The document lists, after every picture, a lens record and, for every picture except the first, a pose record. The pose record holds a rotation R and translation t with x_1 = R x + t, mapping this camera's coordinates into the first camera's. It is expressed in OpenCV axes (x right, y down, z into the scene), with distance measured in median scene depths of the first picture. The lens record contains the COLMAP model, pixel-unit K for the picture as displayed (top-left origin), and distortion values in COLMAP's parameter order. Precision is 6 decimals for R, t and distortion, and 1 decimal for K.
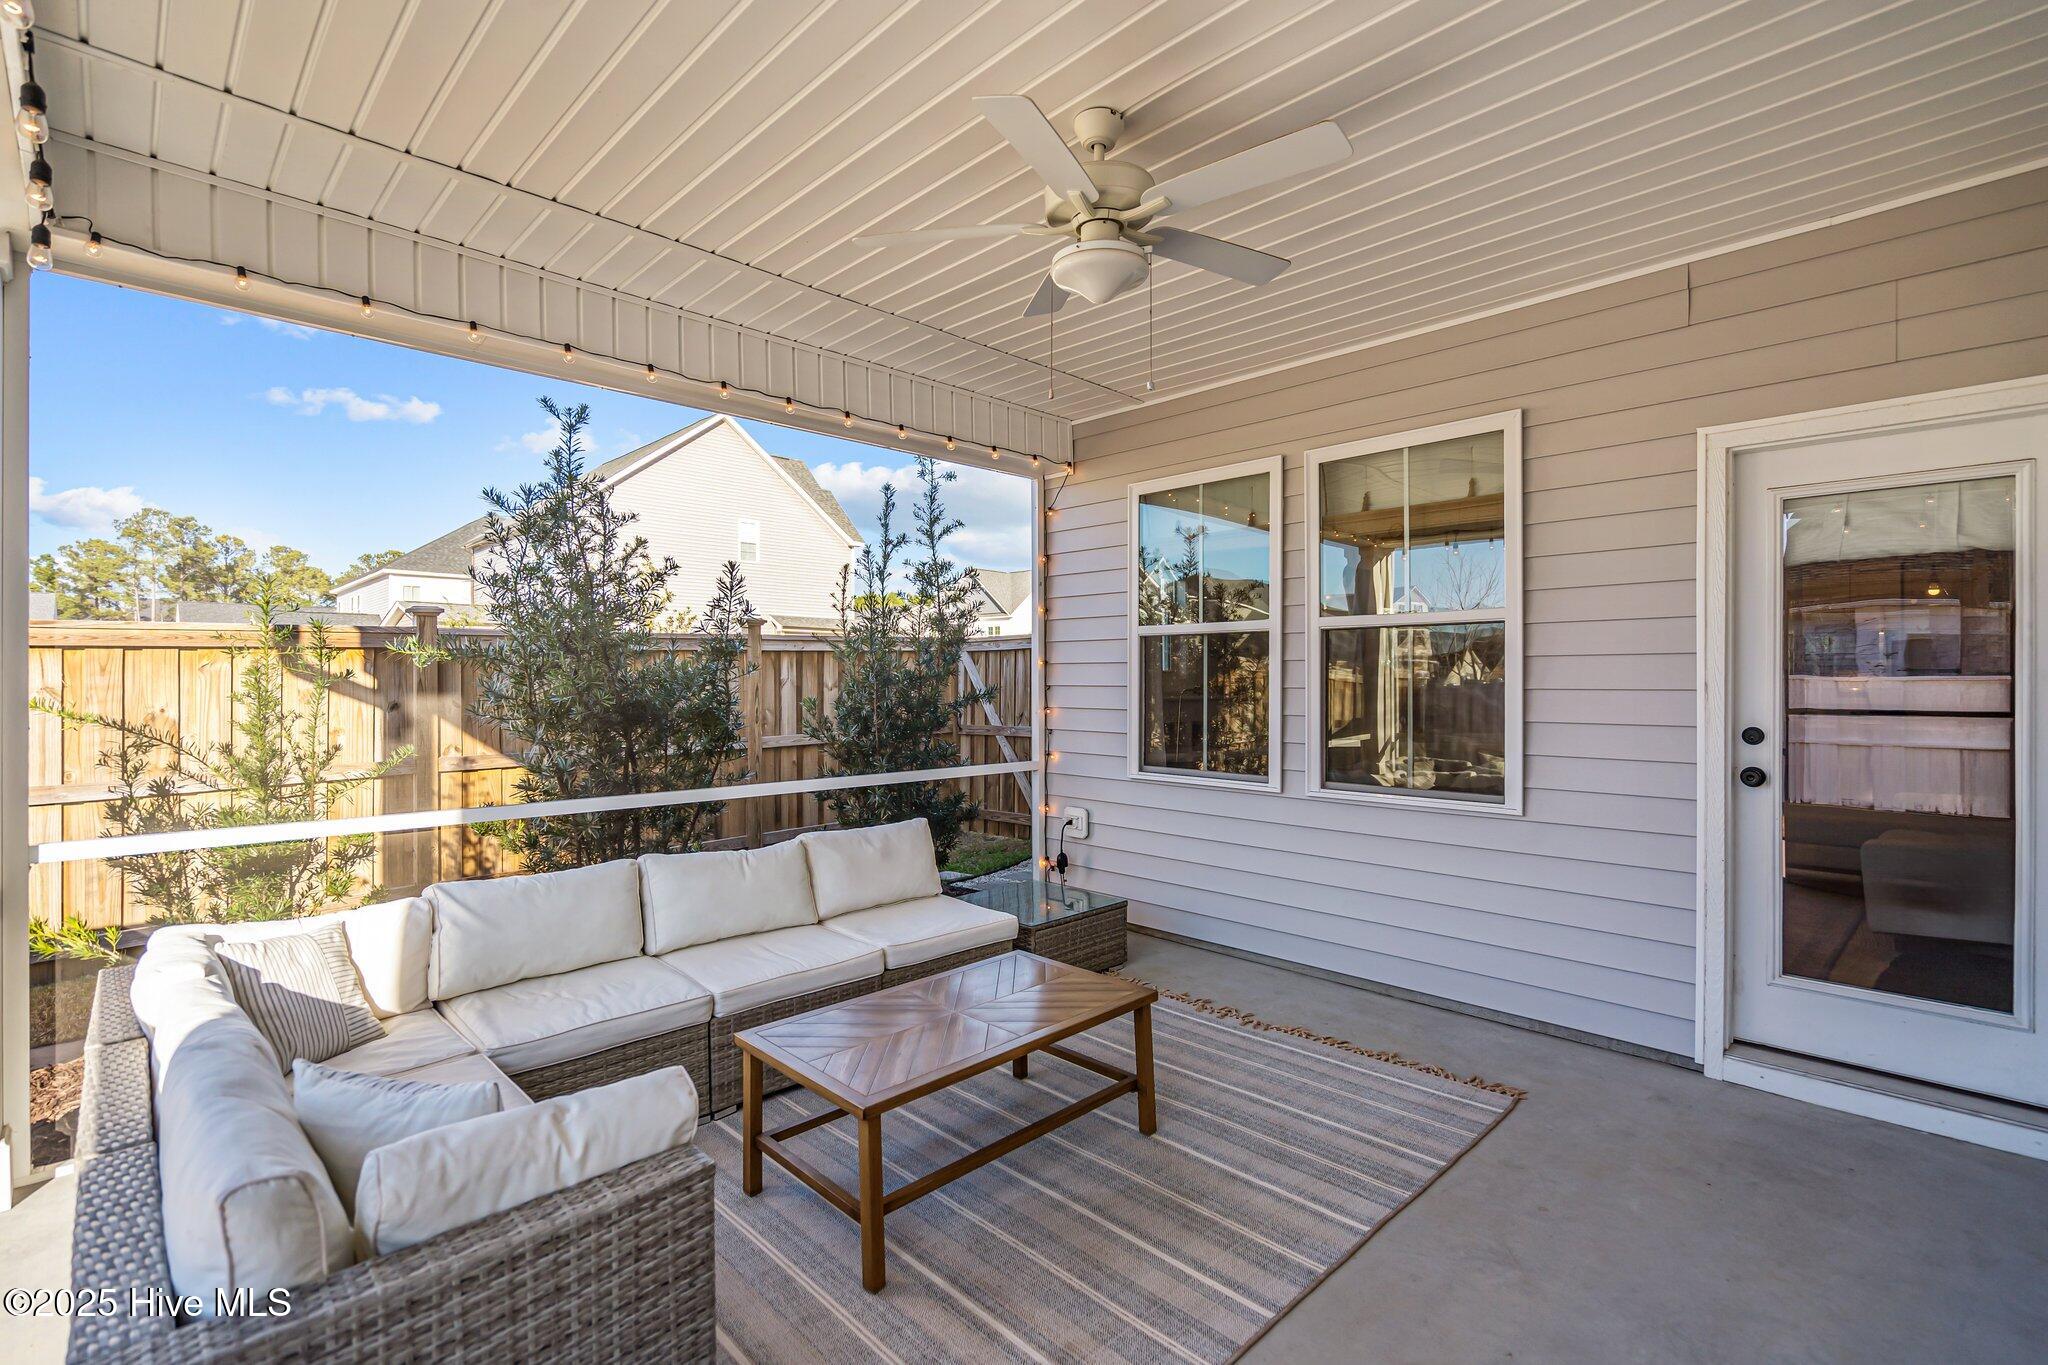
lens RADIAL K [[934.7, 0, 1019.5], [0, 934.7, 687.2], [0, 0, 1]] dist [-0.001774, -0.000170]
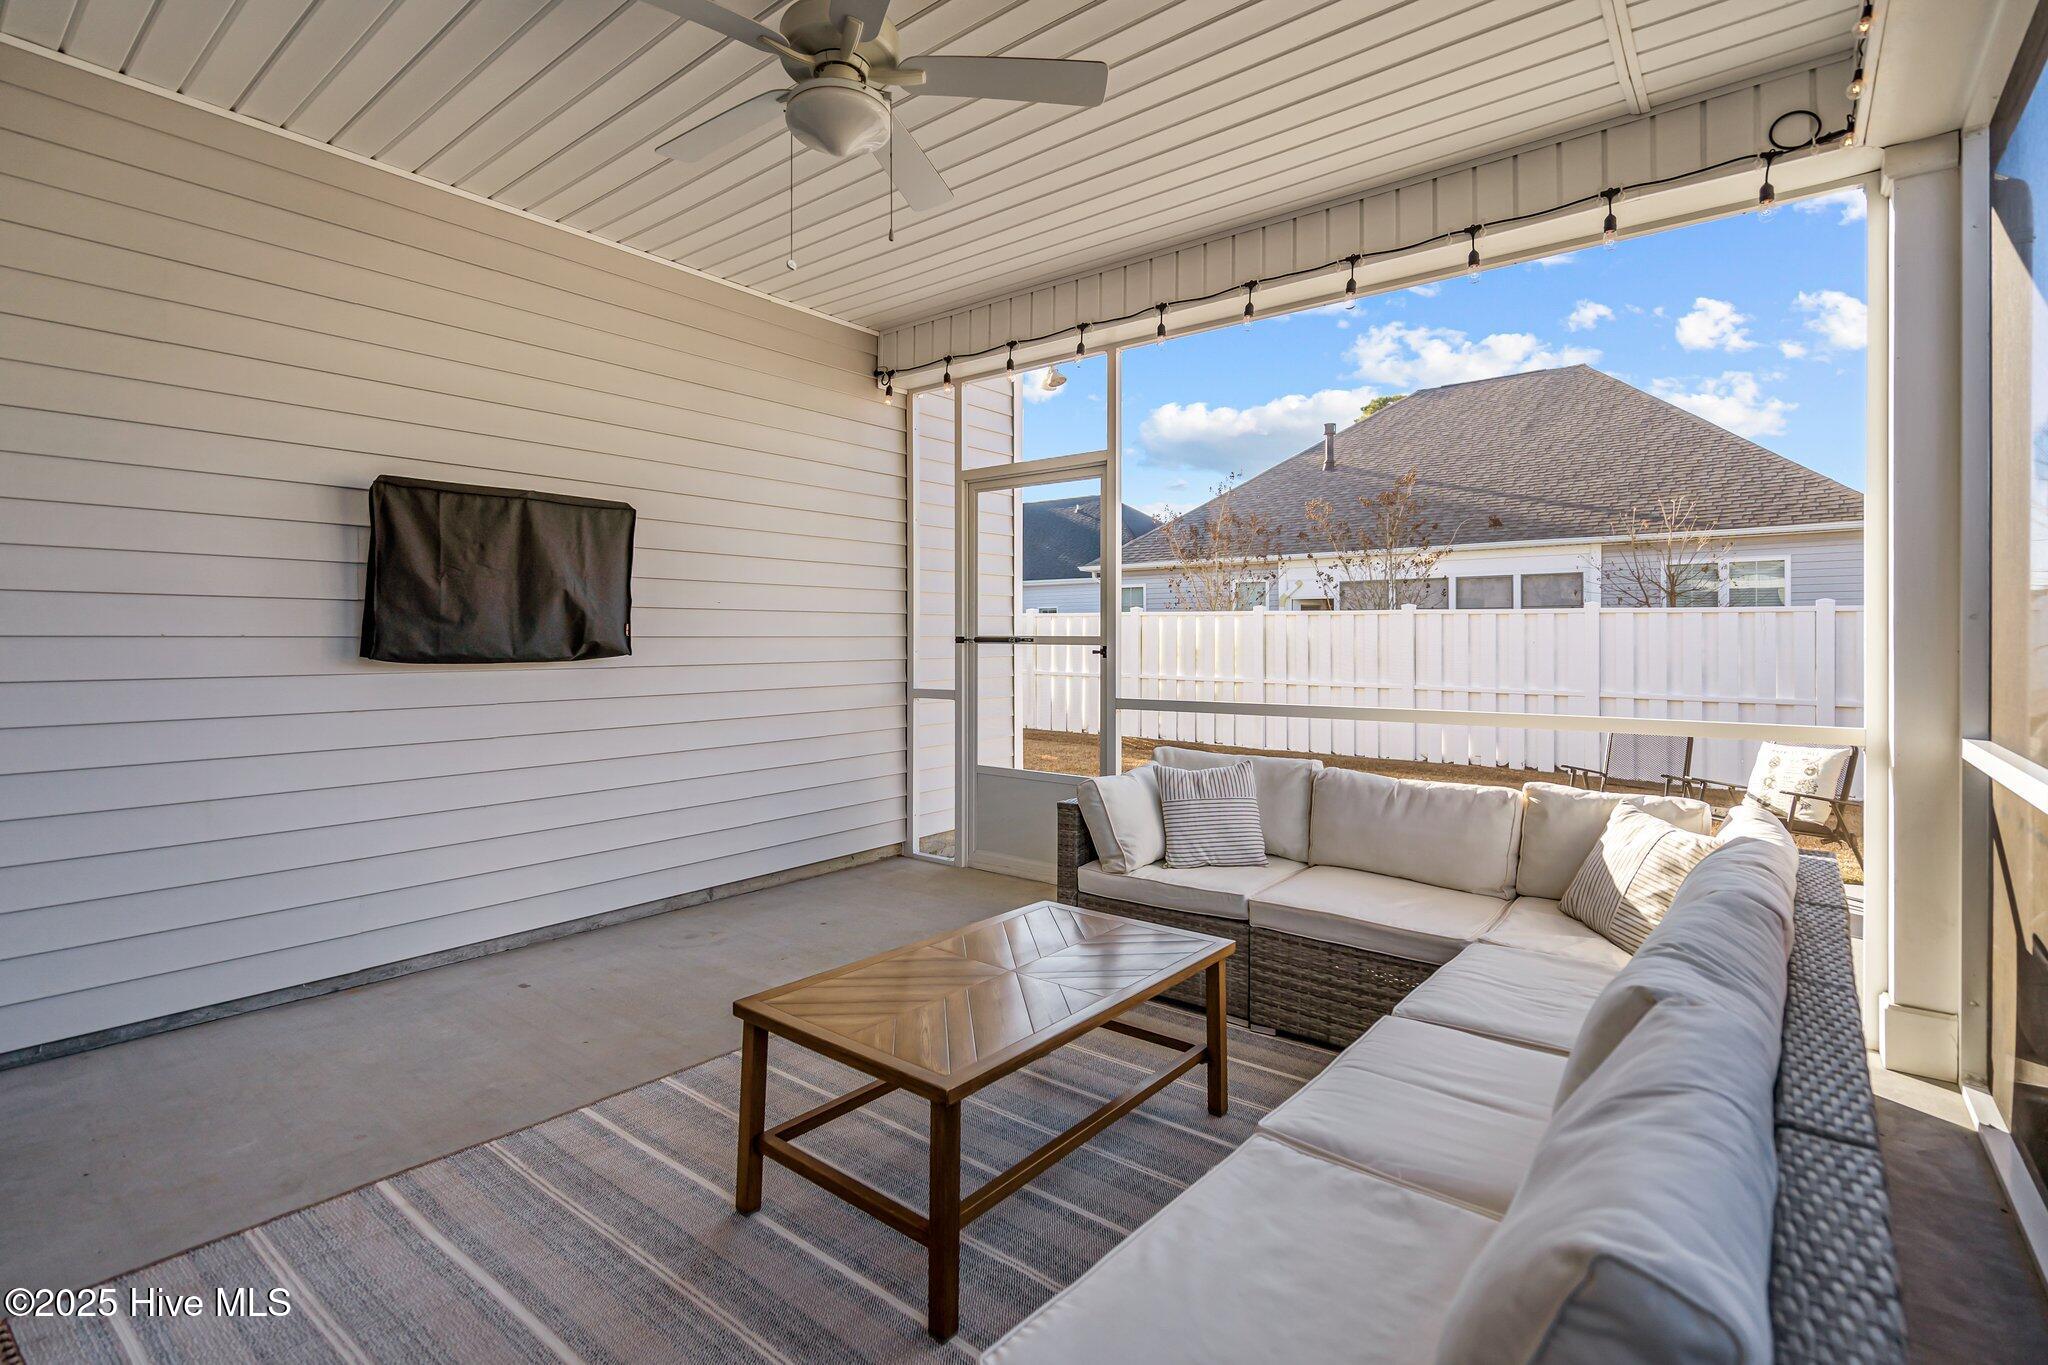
lens RADIAL K [[957.0, 0, 1017.8], [0, 957.0, 641.0], [0, 0, 1]] dist [0.000796, 0.000036]
pose [[-0.992904, 0.003098, -0.118877, 0.024104], [0.001883, 0.999945, 0.010332, 0.053299], [0.118903, 0.010035, -0.992855, 1.751004]]
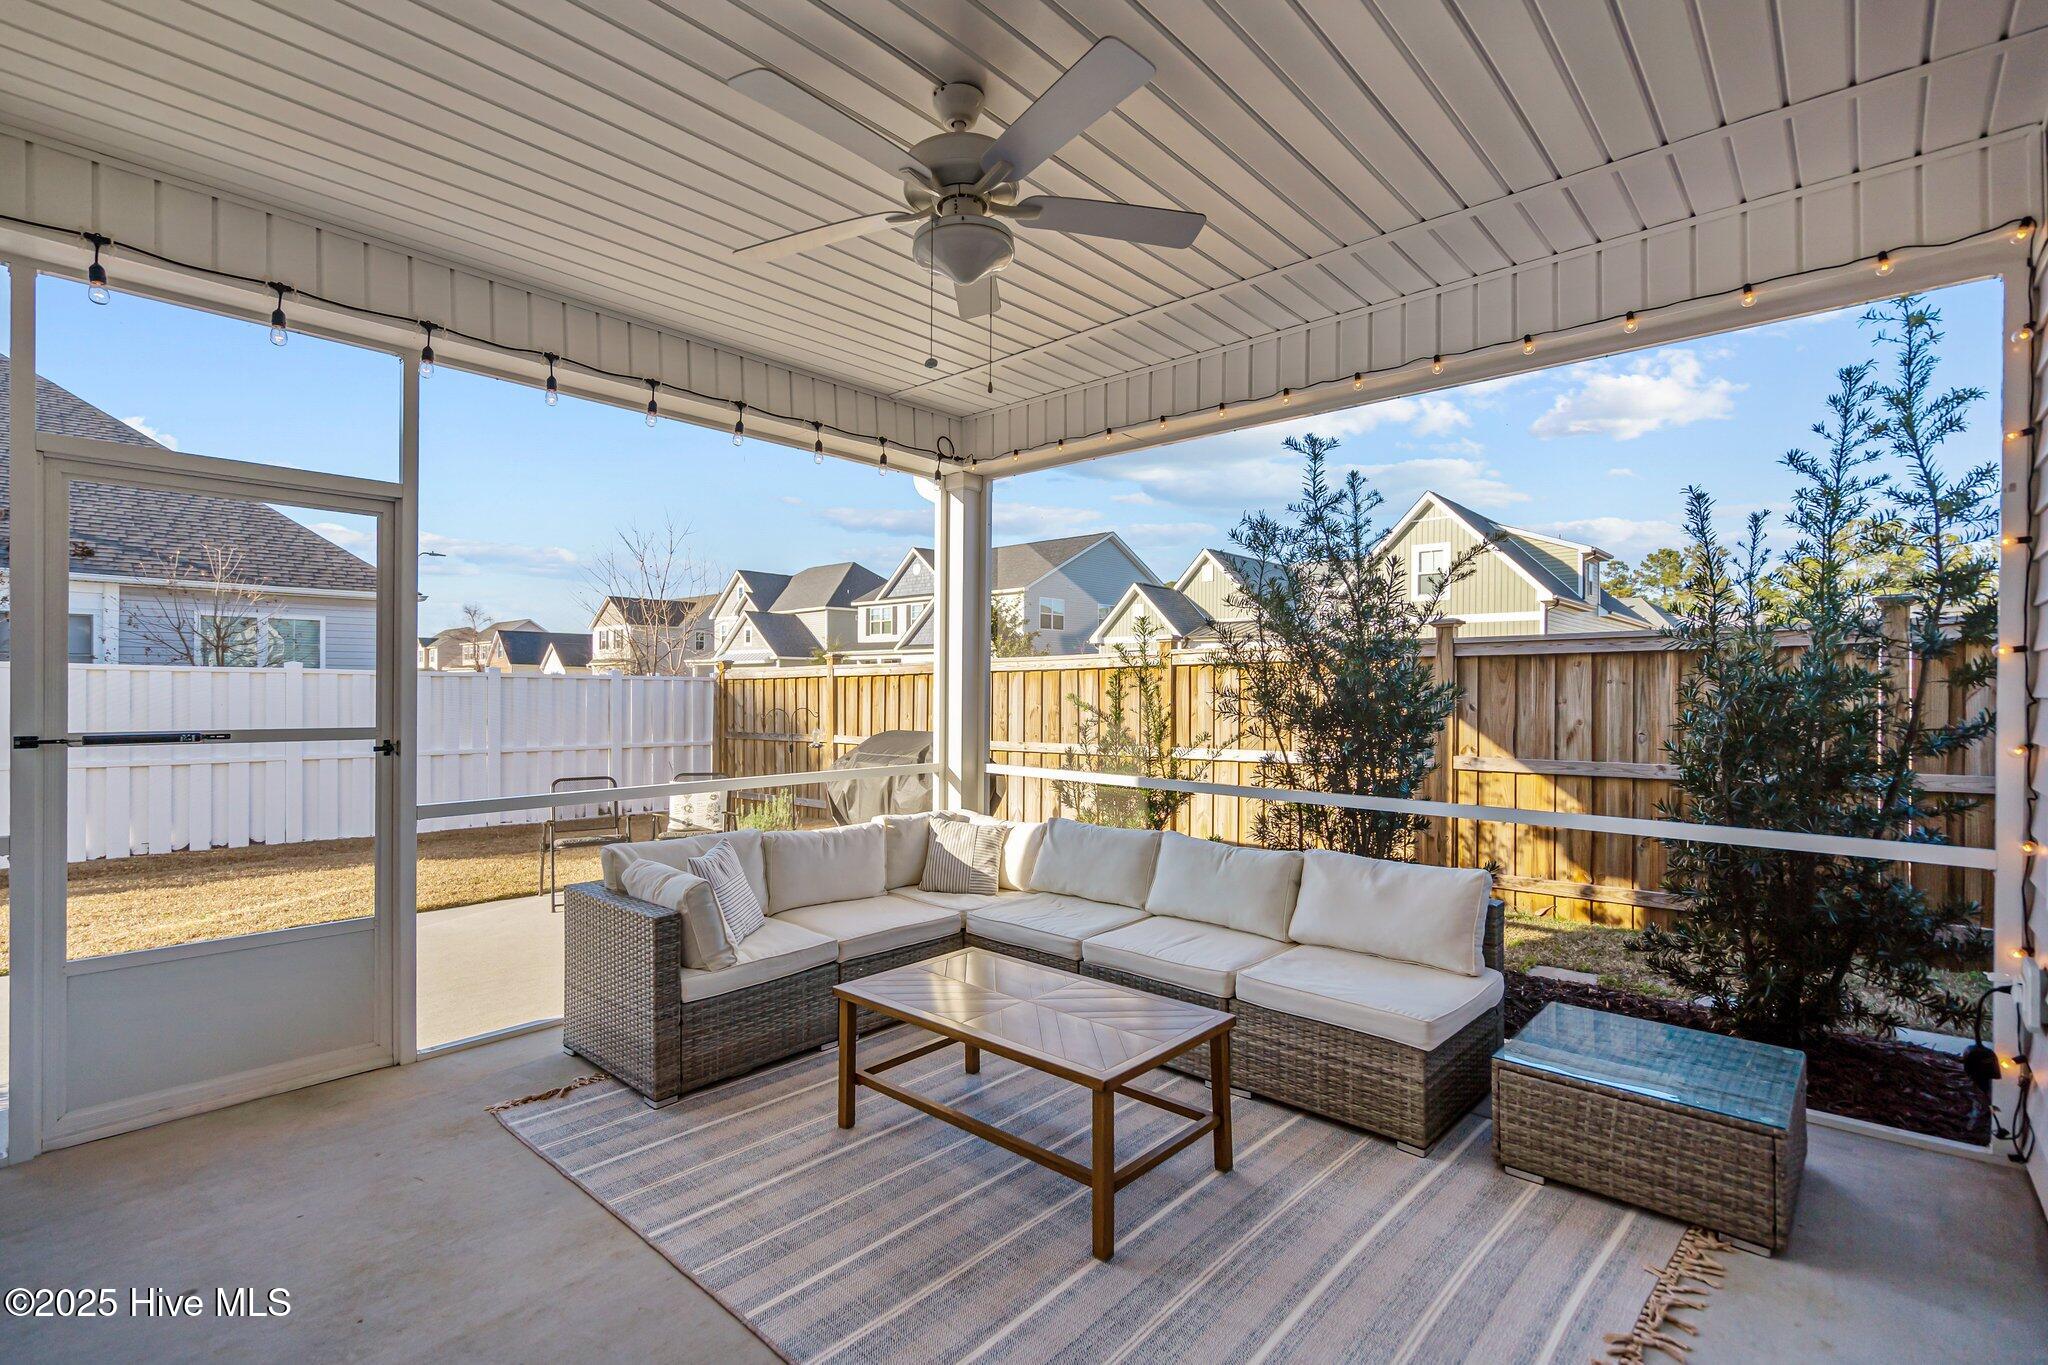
lens RADIAL K [[934.7, 0, 1019.5], [0, 934.7, 687.2], [0, 0, 1]] dist [-0.001774, -0.000170]
pose [[0.055933, 0.004164, -0.998426, 0.934538], [-0.013268, 0.999906, 0.003427, -0.004505], [0.998346, 0.013056, 0.055983, 0.895665]]
